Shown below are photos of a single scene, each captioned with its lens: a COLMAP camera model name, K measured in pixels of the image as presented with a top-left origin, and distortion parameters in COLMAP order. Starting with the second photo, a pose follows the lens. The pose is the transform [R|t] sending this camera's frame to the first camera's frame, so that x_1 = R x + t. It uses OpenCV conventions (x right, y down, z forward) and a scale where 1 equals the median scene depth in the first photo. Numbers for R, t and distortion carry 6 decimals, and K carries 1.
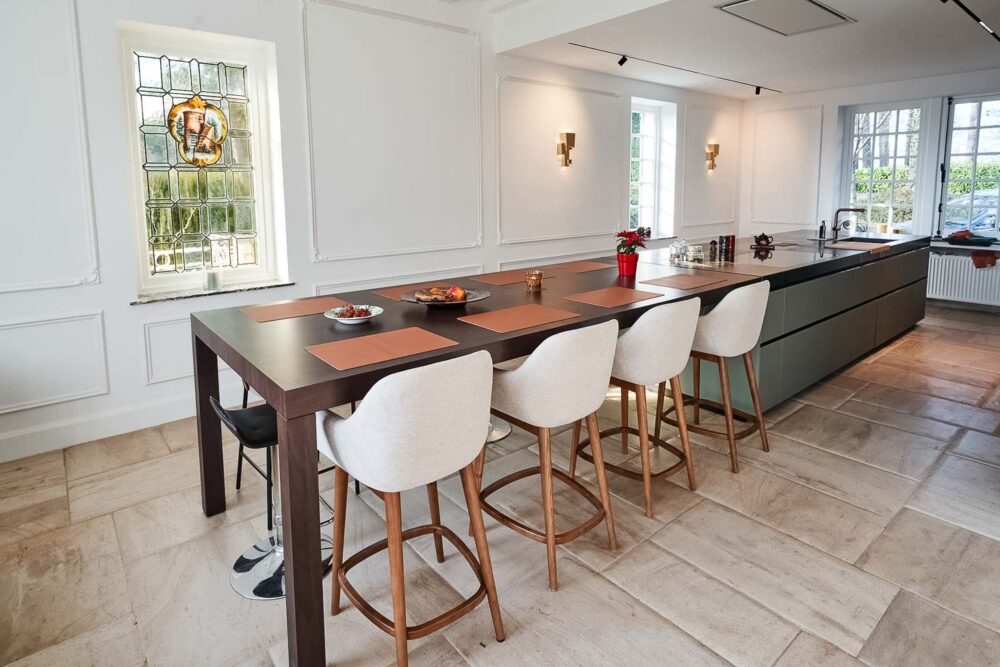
lens RADIAL K [[530.8, 0, 503.8], [0, 530.8, 328.9], [0, 0, 1]] dist [-0.021910, -0.000207]
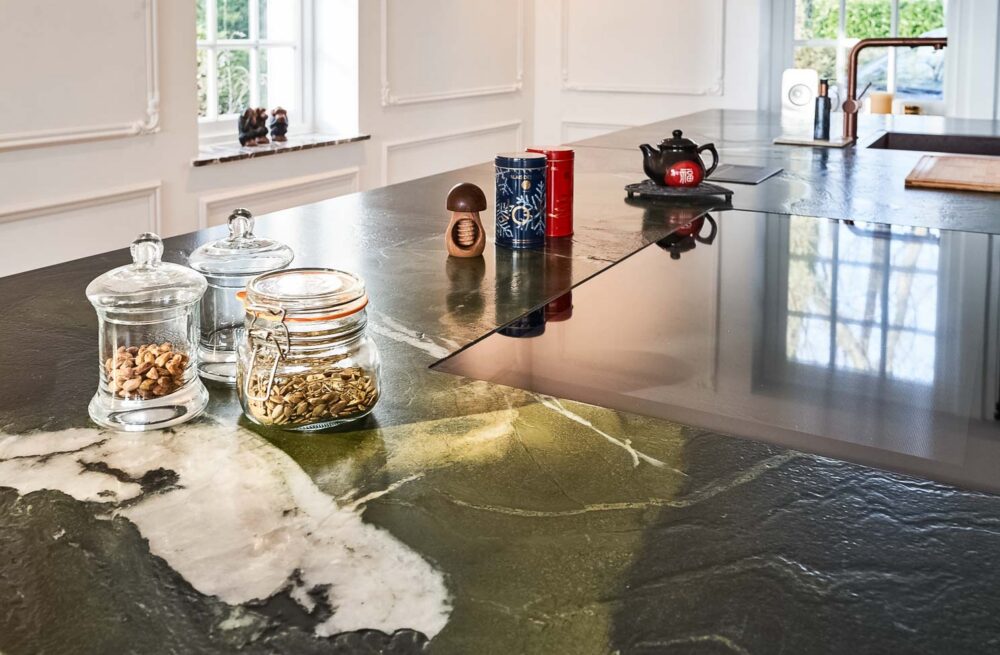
lens RADIAL K [[865.7, 0, 497.1], [0, 865.7, 325.3], [0, 0, 1]] dist [-0.012950, -0.005460]
pose [[0.923758, -0.103389, 0.368756, 0.233341], [0.081955, 0.993932, 0.073368, -0.110927], [-0.374104, -0.037553, 0.926626, 0.574298]]
